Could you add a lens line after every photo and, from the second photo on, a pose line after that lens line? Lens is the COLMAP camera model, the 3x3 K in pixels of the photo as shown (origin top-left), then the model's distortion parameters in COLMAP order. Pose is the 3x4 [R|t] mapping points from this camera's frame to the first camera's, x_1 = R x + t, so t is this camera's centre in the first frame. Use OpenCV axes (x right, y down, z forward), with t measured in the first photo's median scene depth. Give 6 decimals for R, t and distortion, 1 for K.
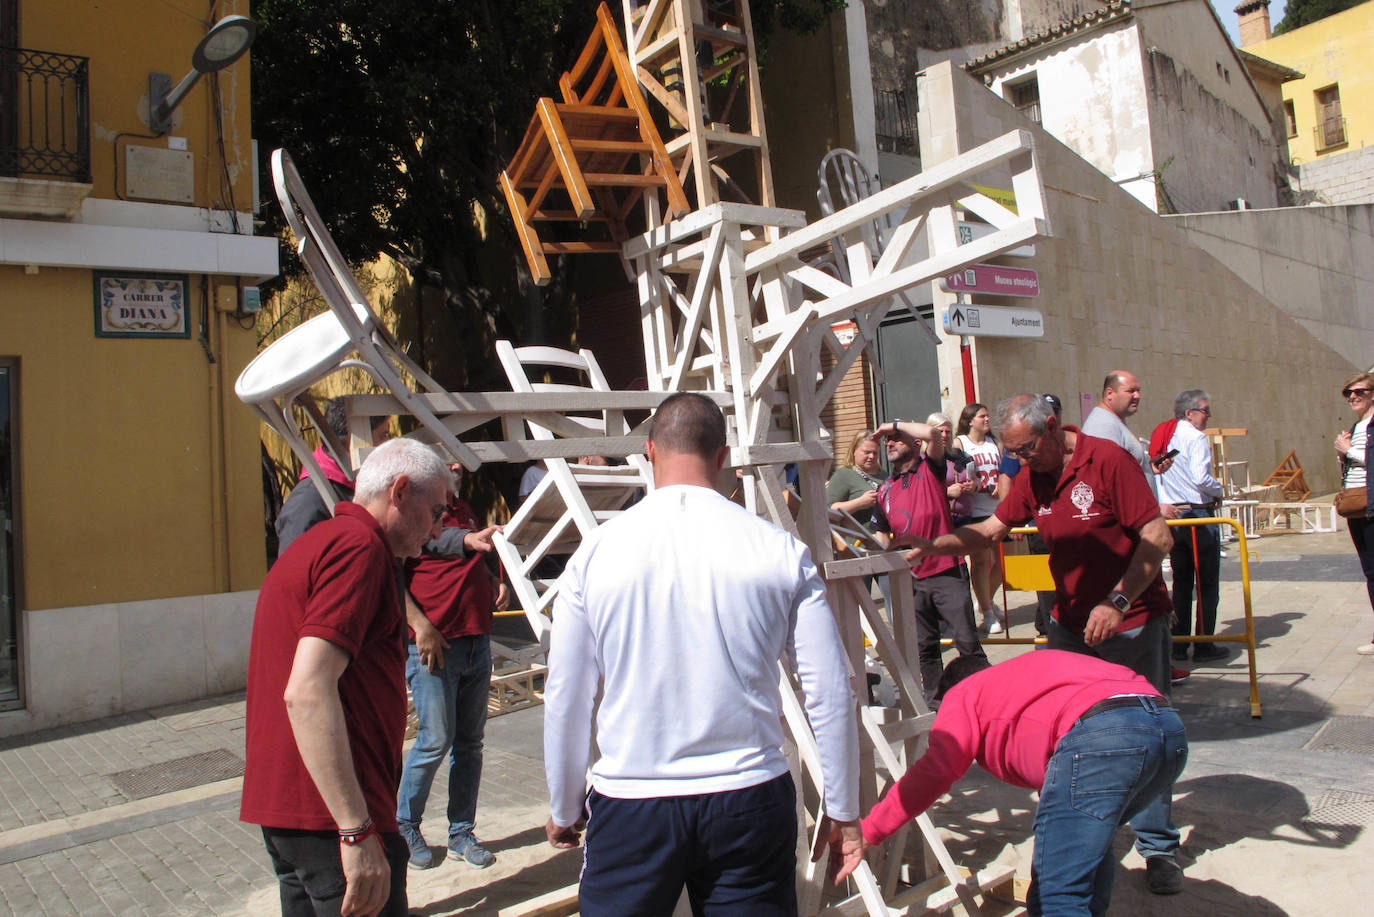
lens RADIAL K [[1137.8, 0, 694.6], [0, 1137.8, 449.8], [0, 0, 1]] dist [-0.142837, 0.096874]
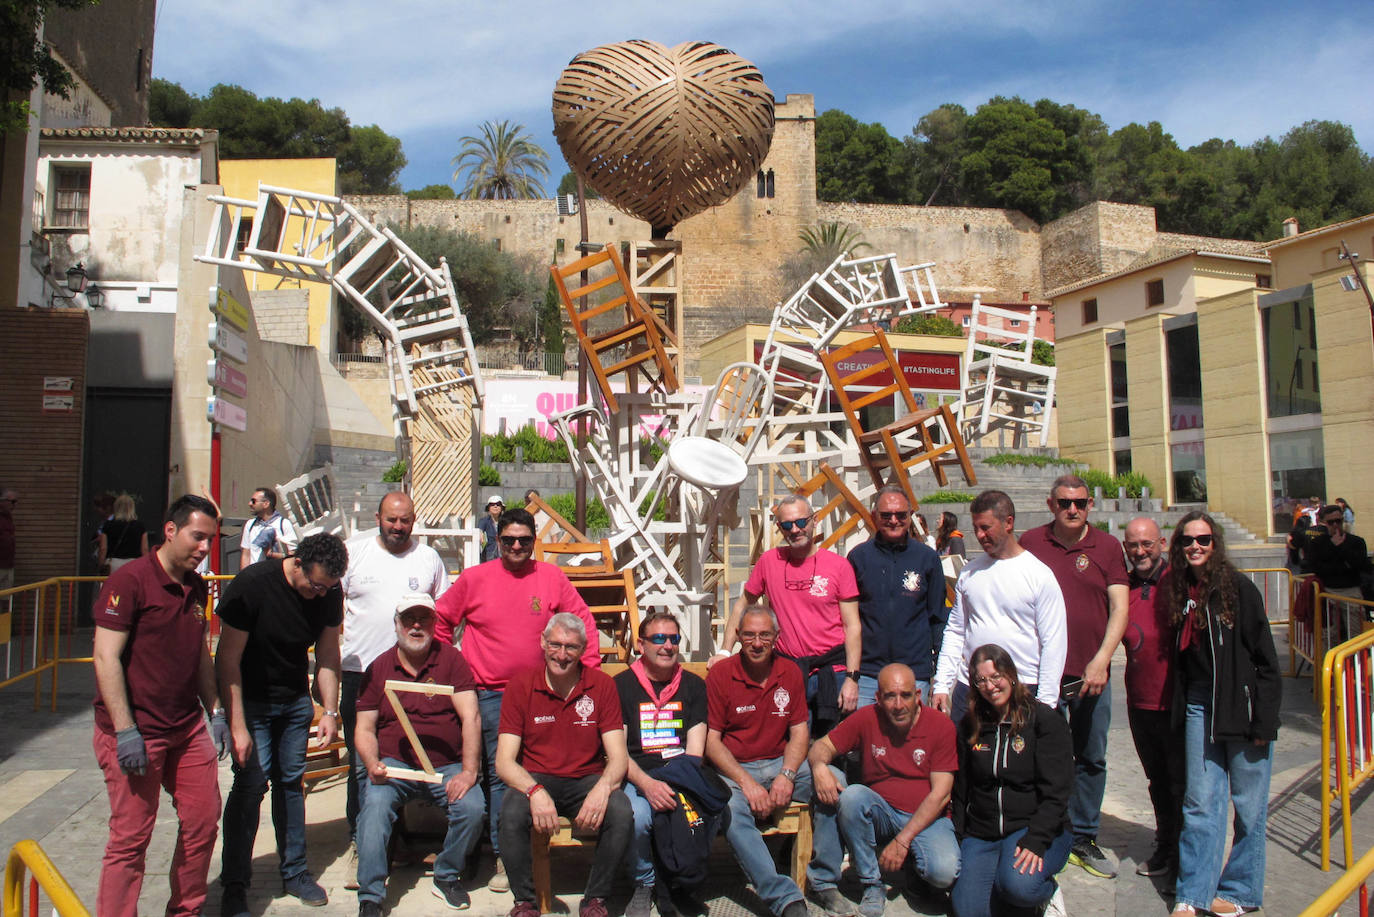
lens RADIAL K [[1137.8, 0, 689.5], [0, 1137.8, 420.3], [0, 0, 1]] dist [-0.142837, 0.096874]
pose [[0.493052, 0.157528, 0.855620, -0.275485], [-0.059740, 0.987280, -0.147343, 0.018222], [-0.867946, 0.021533, 0.496191, 0.002206]]
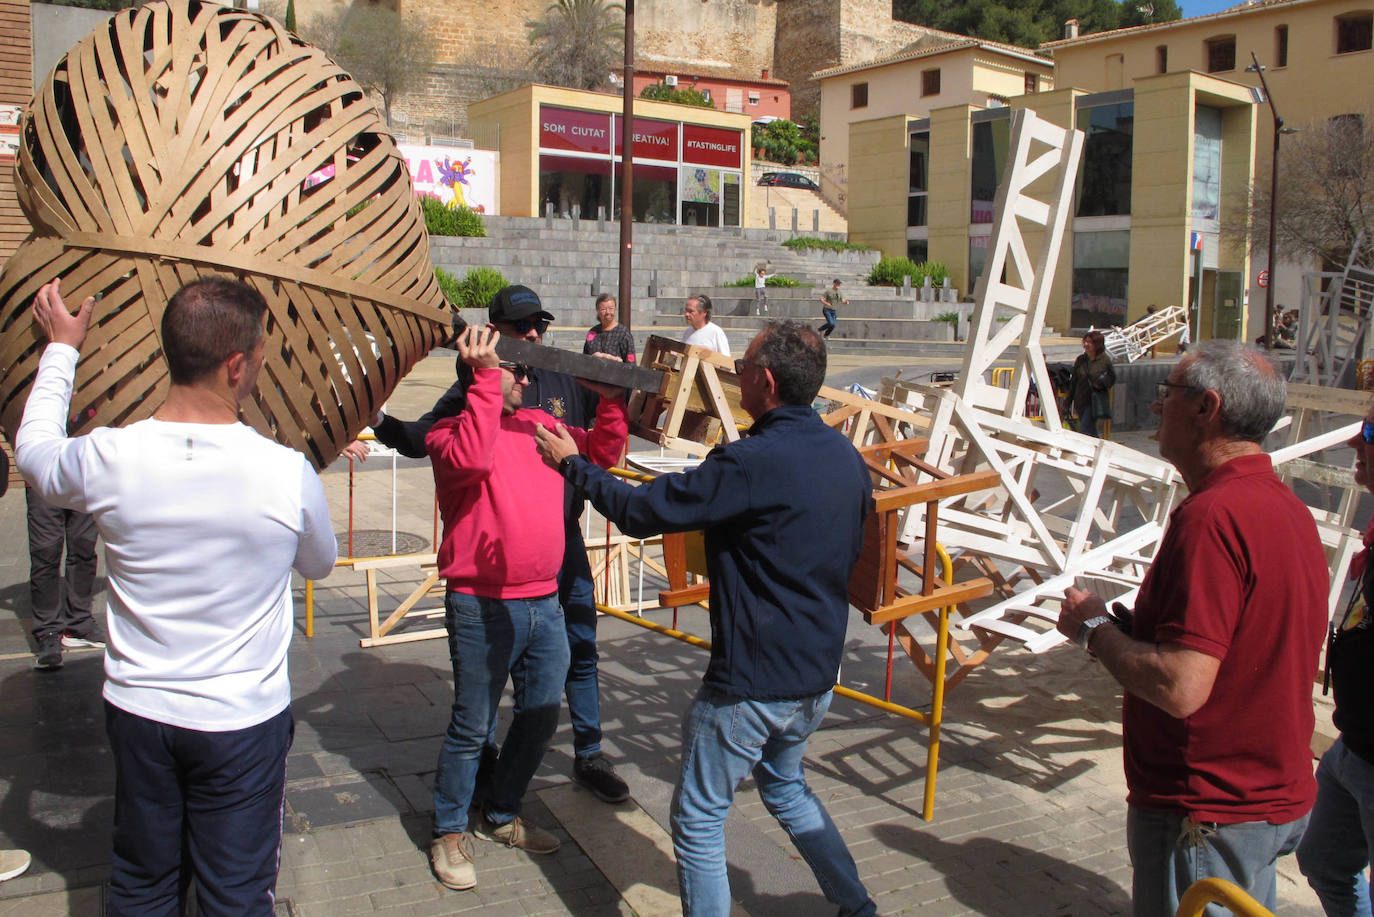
lens RADIAL K [[1137.8, 0, 687.9], [0, 1137.8, 420.3], [0, 0, 1]] dist [-0.142837, 0.096874]
pose [[0.214770, -0.021061, 0.976438, -0.264731], [-0.061119, 0.997518, 0.034959, 0.010947], [-0.974750, -0.067187, 0.212950, 0.289848]]
